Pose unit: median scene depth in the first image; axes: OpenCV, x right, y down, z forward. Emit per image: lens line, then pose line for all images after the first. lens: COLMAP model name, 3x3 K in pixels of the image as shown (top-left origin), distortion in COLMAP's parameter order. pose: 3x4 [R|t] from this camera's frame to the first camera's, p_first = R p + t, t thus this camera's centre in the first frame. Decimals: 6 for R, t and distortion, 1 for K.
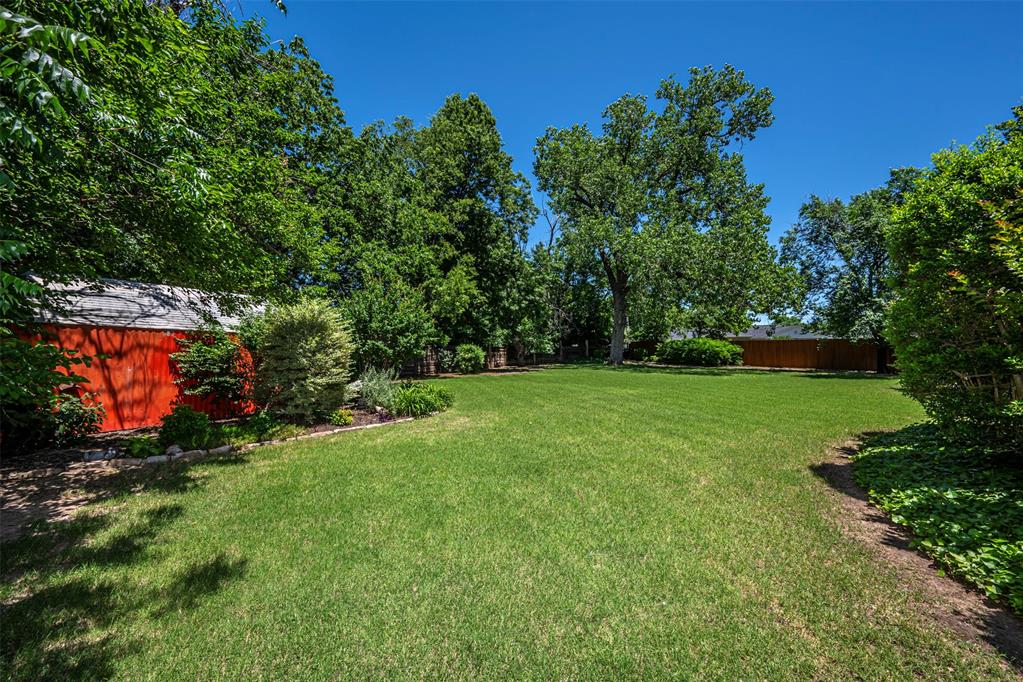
lens RADIAL K [[406.2, 0, 510.1], [0, 406.2, 341.7], [0, 0, 1]] dist [0.001020, -0.001158]
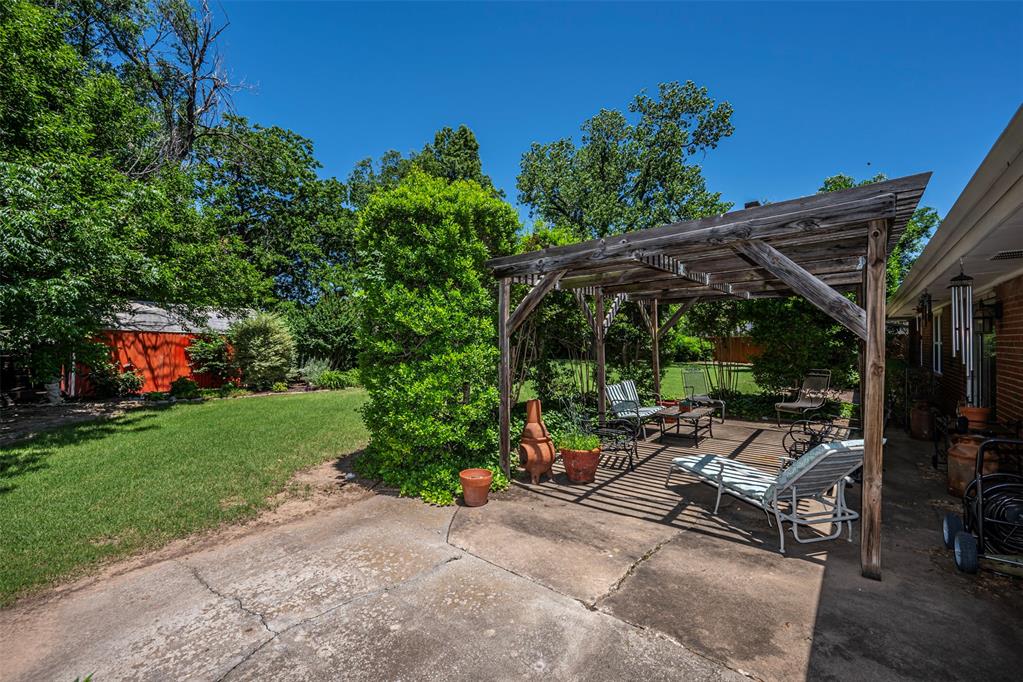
lens RADIAL K [[416.4, 0, 517.4], [0, 416.4, 347.4], [0, 0, 1]] dist [-0.008023, 0.000378]
pose [[0.992332, 0.001740, -0.123589, 0.734403], [0.001073, 0.999742, 0.022694, -0.007872], [0.123597, -0.022653, 0.992074, -0.516158]]
